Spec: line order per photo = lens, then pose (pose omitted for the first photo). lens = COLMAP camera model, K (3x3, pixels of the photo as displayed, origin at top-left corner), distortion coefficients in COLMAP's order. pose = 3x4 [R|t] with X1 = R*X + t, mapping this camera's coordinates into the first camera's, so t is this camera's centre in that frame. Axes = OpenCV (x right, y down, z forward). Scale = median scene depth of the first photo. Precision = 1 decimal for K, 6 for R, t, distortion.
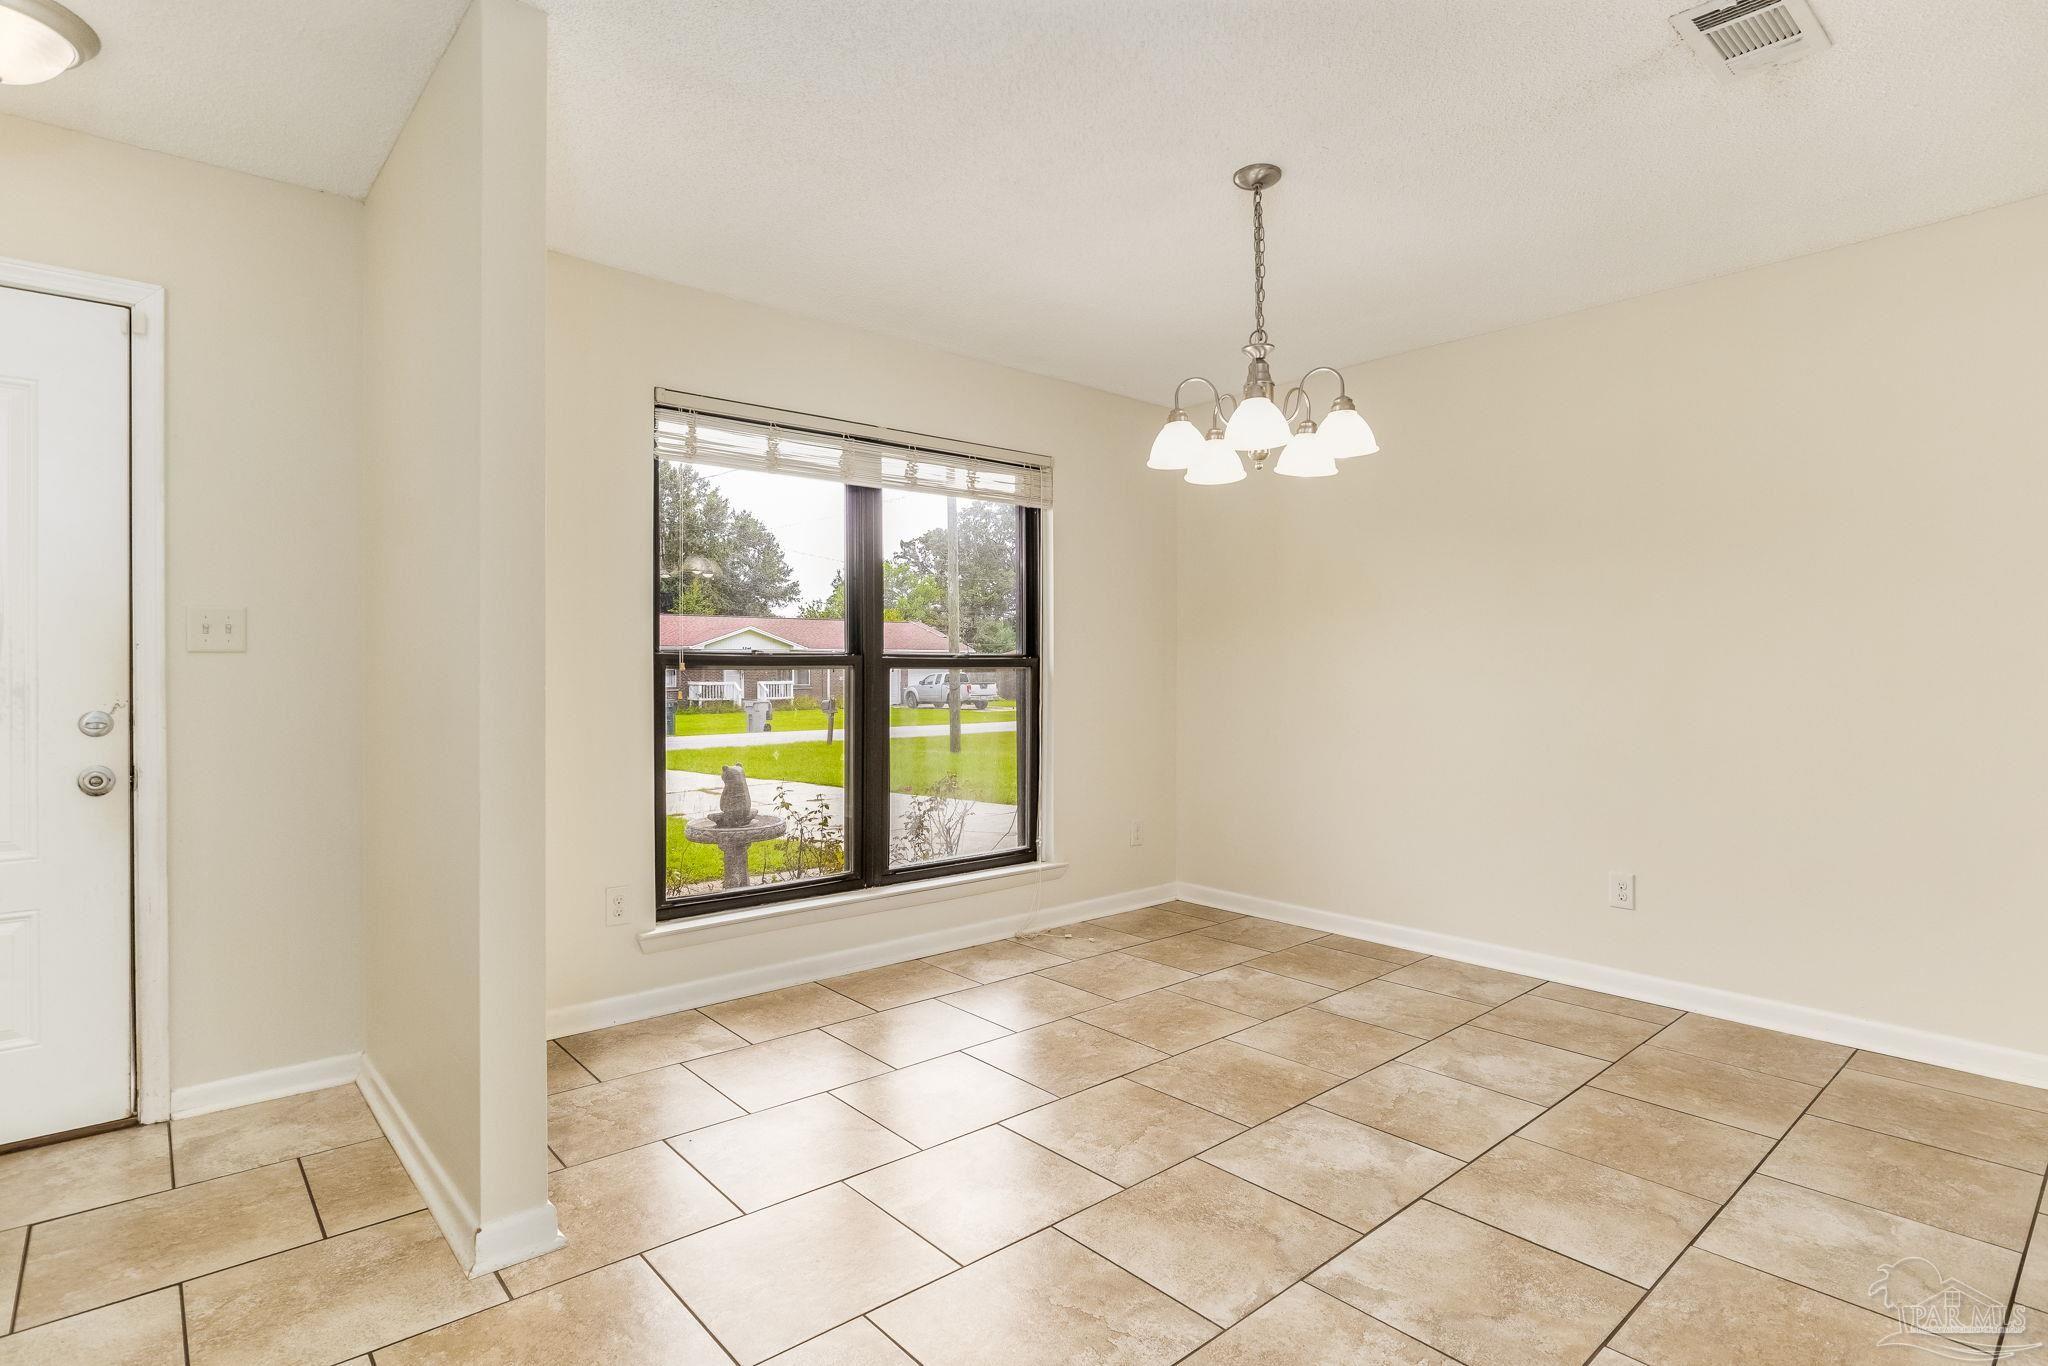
lens RADIAL K [[1035.6, 0, 1035.9], [0, 1035.6, 669.1], [0, 0, 1]] dist [-0.028979, 0.013372]
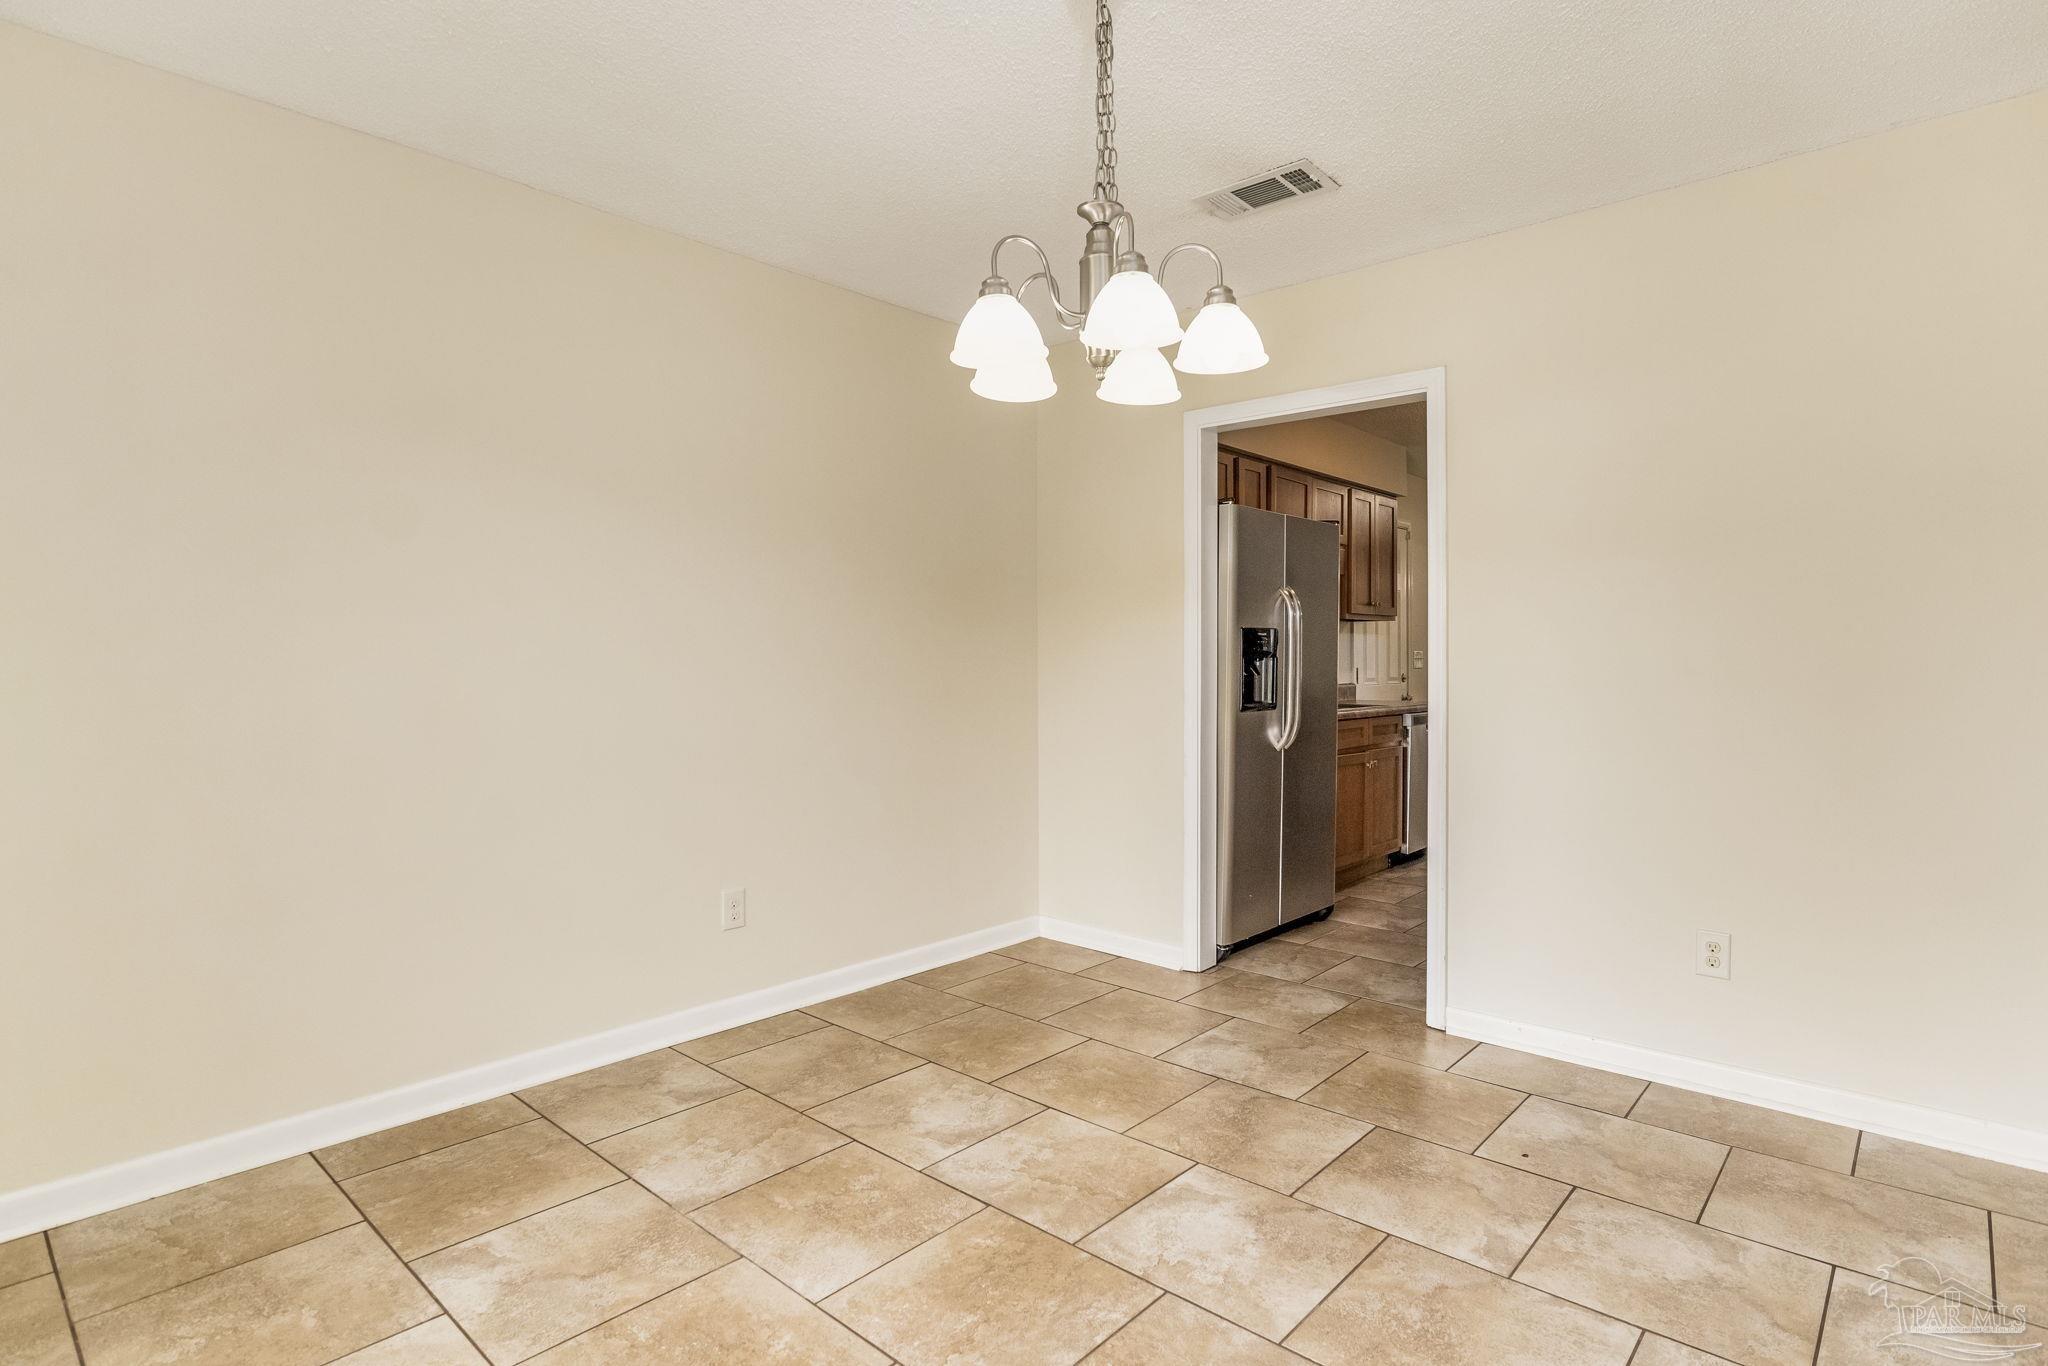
lens RADIAL K [[1035.6, 0, 1035.9], [0, 1035.6, 669.1], [0, 0, 1]] dist [-0.028979, 0.013372]
pose [[-0.116466, -0.005680, 0.993178, -0.435842], [0.004887, 0.999968, 0.006292, 0.001068], [-0.993183, 0.005587, -0.116434, 1.029647]]
